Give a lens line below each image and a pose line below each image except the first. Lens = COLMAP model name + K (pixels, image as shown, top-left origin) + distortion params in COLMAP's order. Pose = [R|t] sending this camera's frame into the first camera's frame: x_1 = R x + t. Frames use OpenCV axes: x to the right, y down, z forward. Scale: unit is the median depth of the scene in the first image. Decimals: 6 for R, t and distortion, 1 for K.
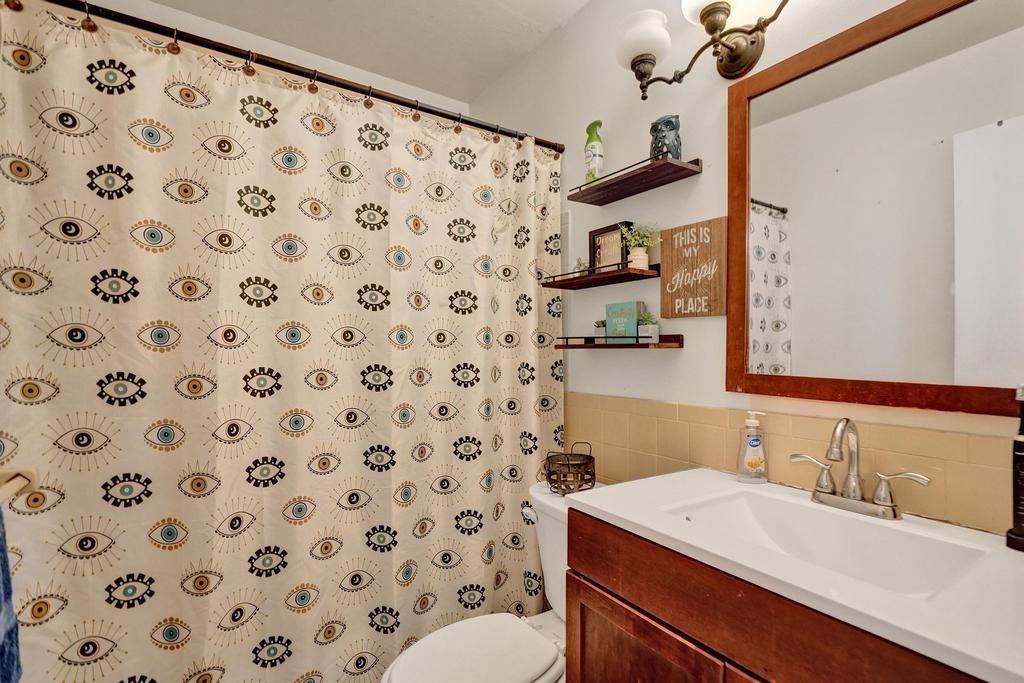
lens RADIAL K [[476.1, 0, 510.3], [0, 476.1, 346.1], [0, 0, 1]] dist [-0.006869, 0.001154]
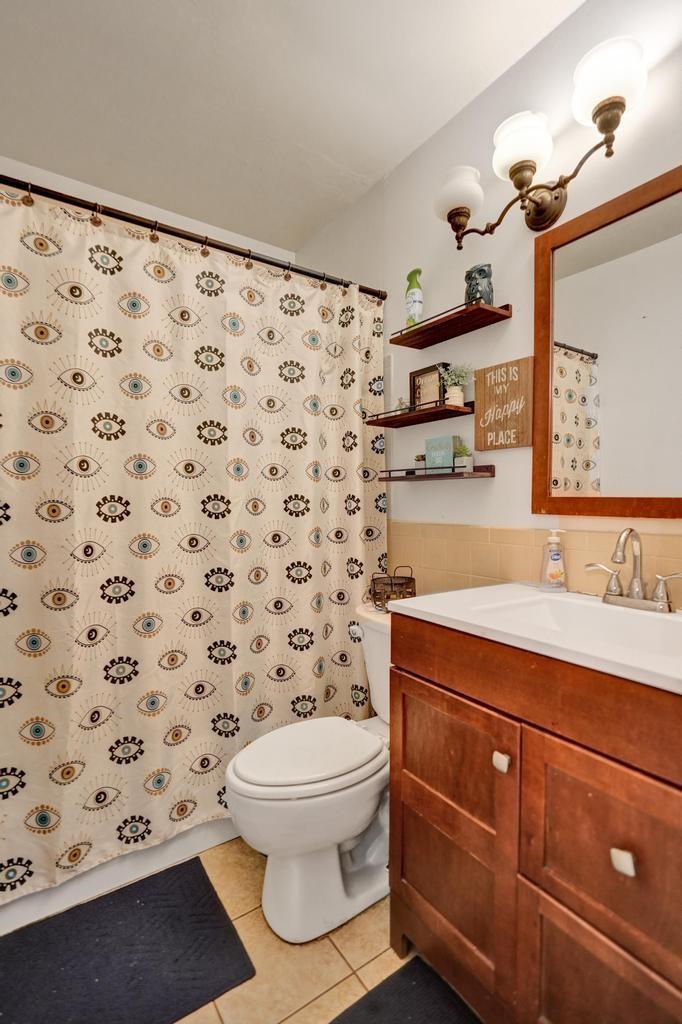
lens RADIAL K [[476.1, 0, 341.7], [0, 476.1, 508.7], [0, 0, 1]] dist [-0.006869, 0.001154]
pose [[0.999832, -0.006414, 0.017146, -0.011920], [0.006025, 0.999726, 0.022615, 0.053691], [-0.017286, -0.022507, 0.999597, -0.107006]]
